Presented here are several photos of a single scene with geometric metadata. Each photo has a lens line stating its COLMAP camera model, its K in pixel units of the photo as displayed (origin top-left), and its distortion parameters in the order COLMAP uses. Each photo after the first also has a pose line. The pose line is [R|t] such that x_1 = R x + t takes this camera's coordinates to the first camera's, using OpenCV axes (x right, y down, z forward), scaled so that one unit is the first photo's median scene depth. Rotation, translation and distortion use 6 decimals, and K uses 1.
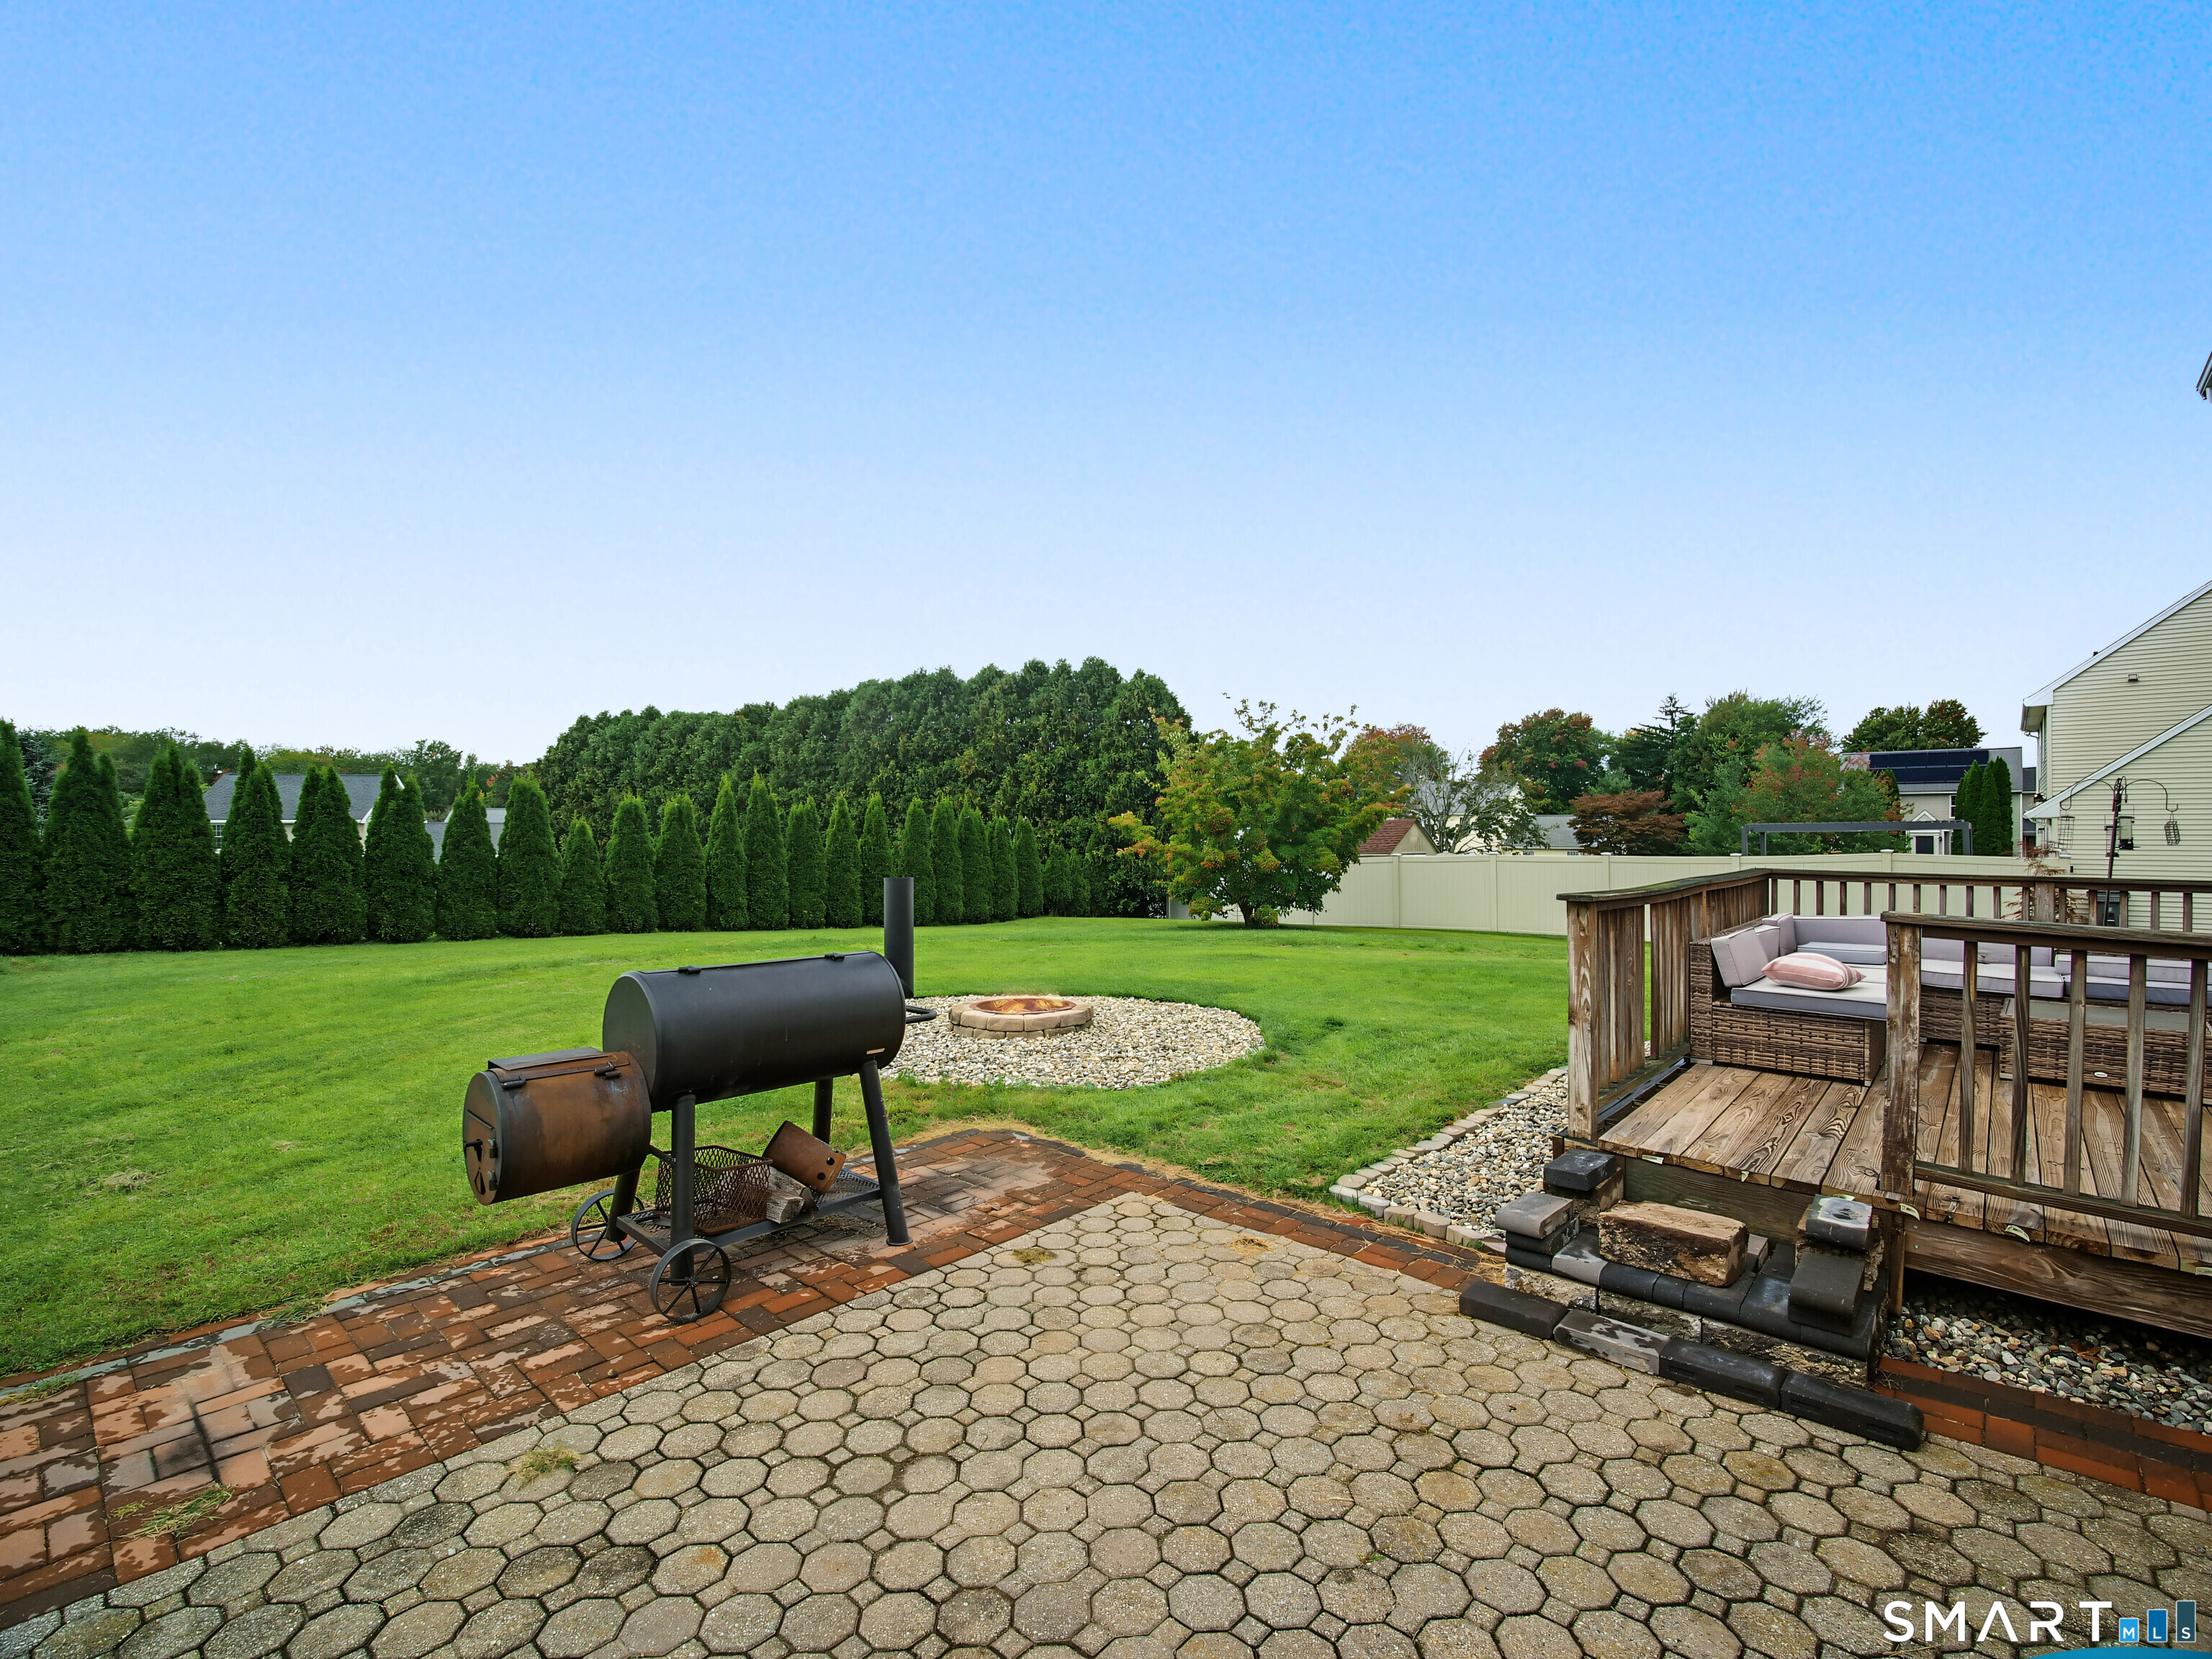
lens RADIAL K [[1009.6, 0, 1097.1], [0, 1009.6, 838.7], [0, 0, 1]] dist [-0.013378, -0.000762]
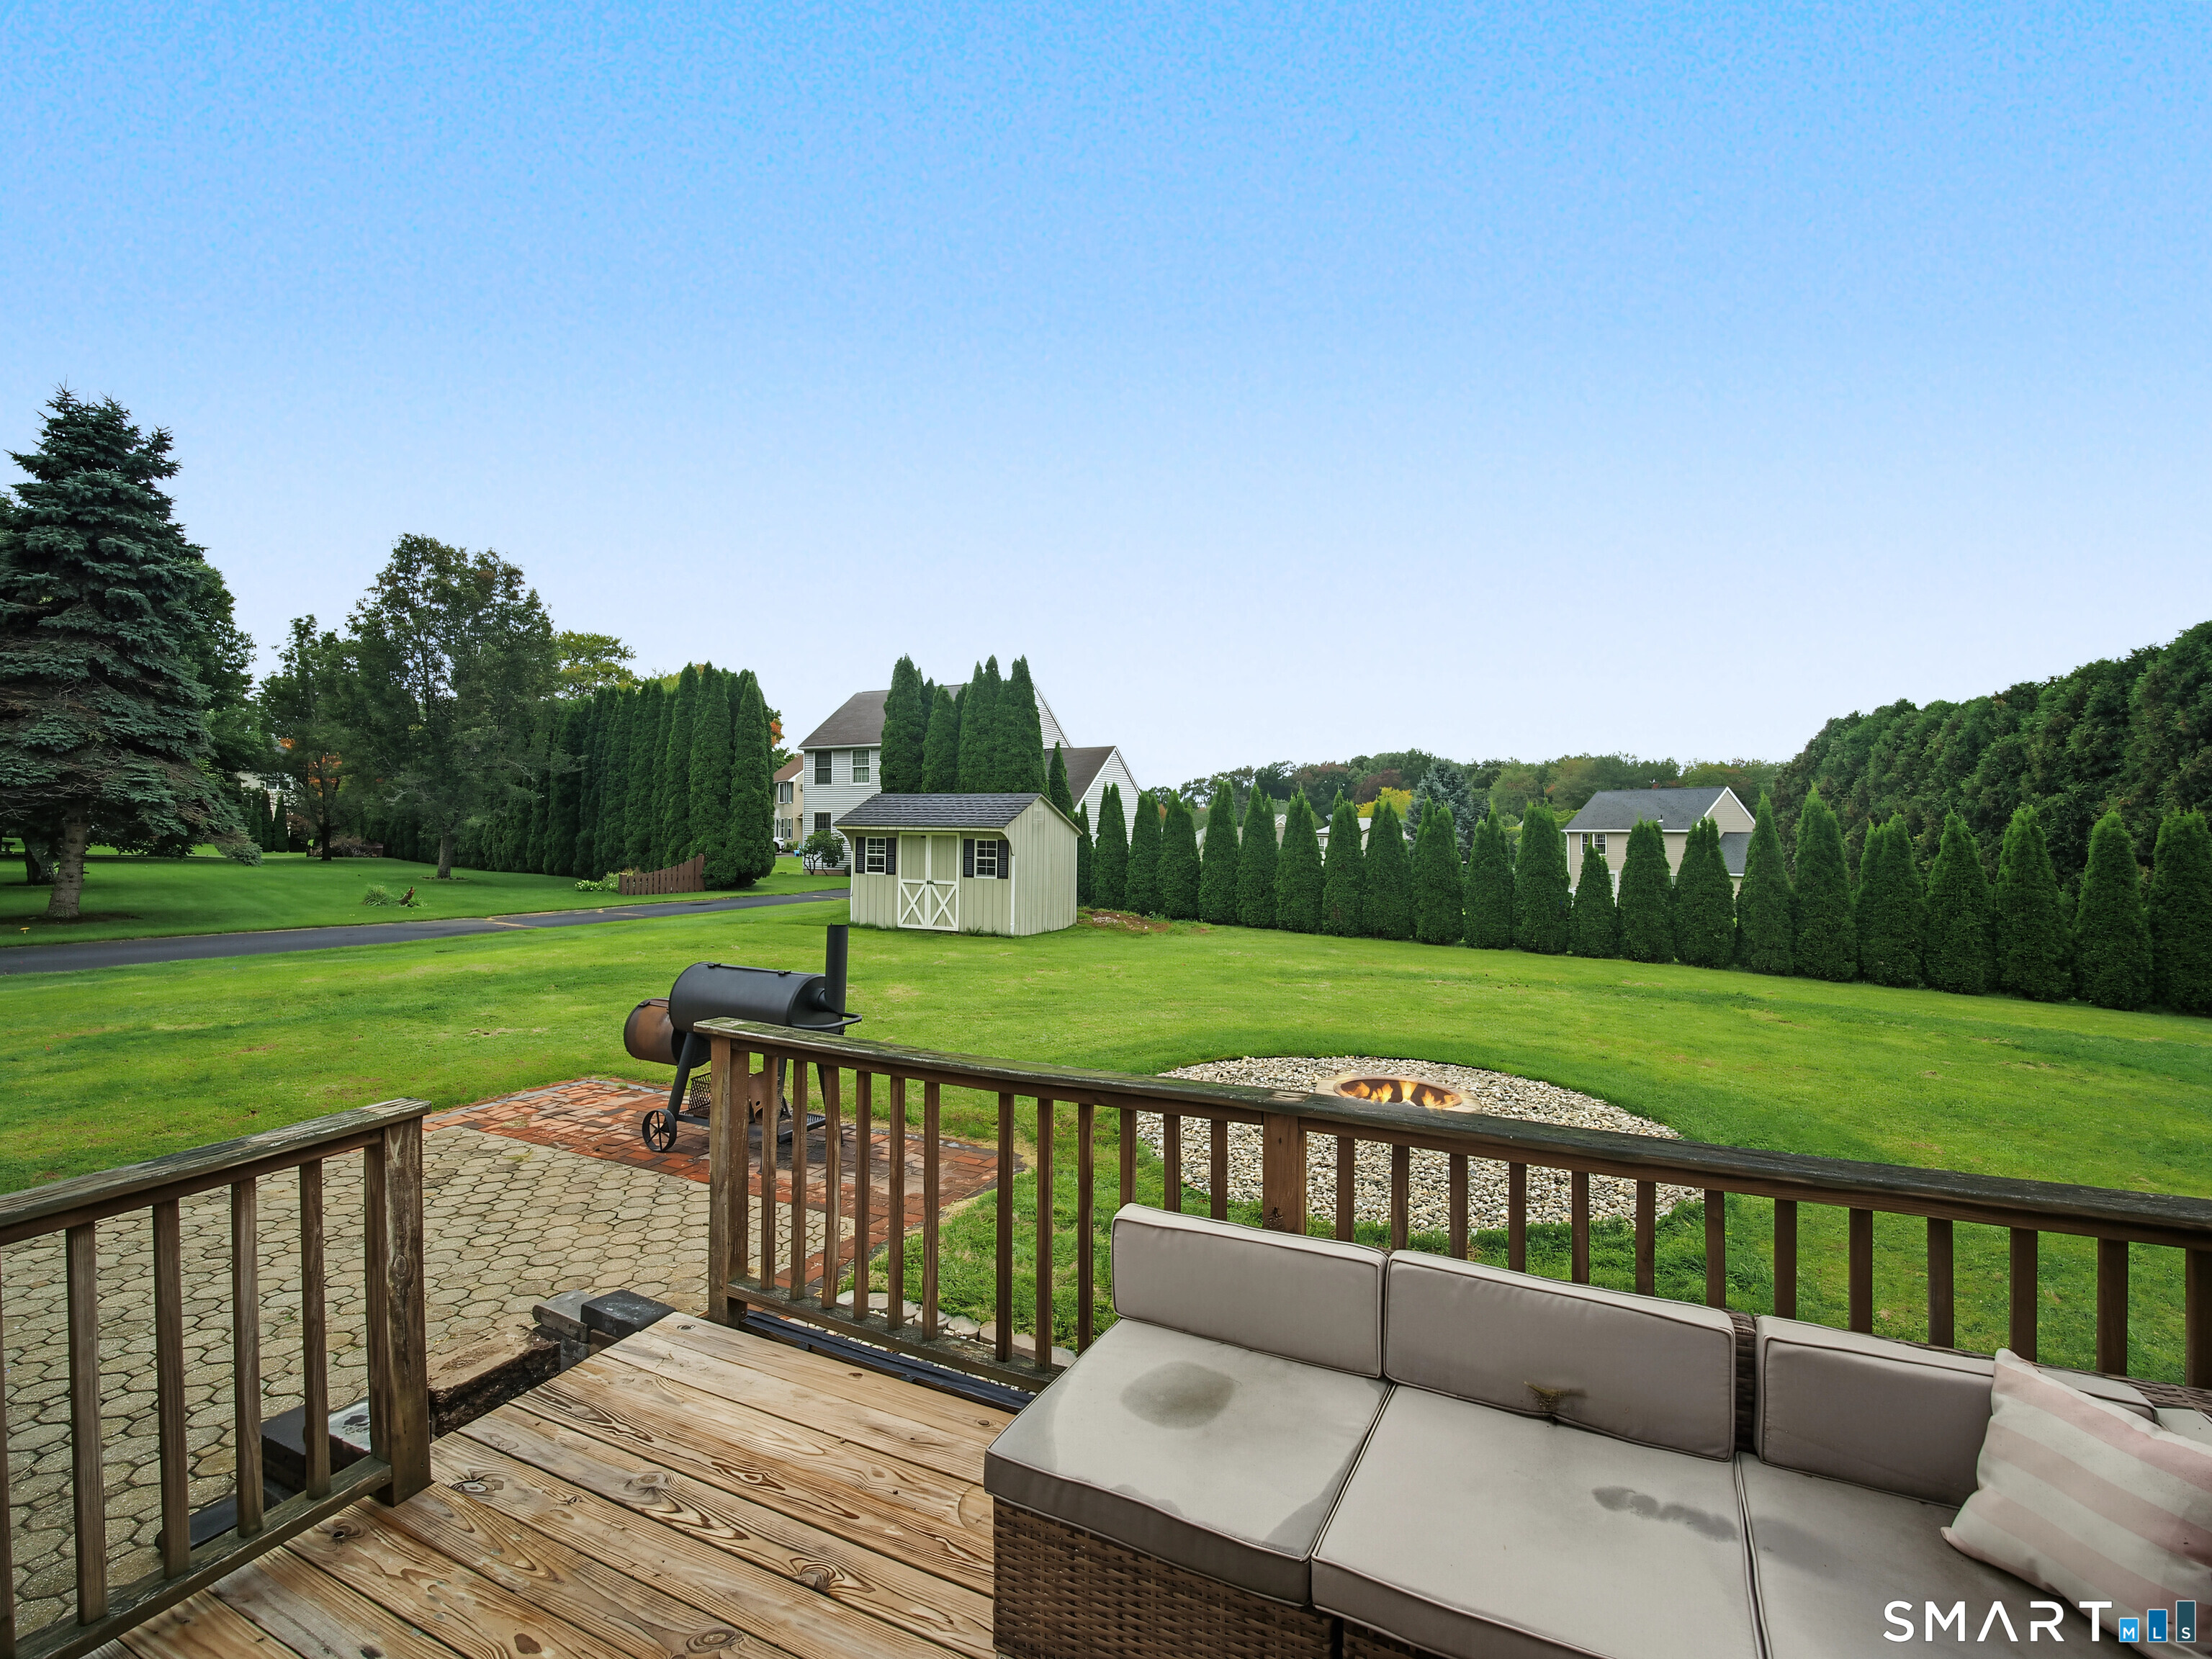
lens RADIAL K [[1030.3, 0, 1106.0], [0, 1030.3, 829.5], [0, 0, 1]] dist [-0.032900, 0.007836]
pose [[0.314493, 0.001595, -0.949258, 0.171258], [-0.016256, 0.999861, -0.003705, -0.010728], [0.949121, 0.016596, 0.314475, 0.127160]]
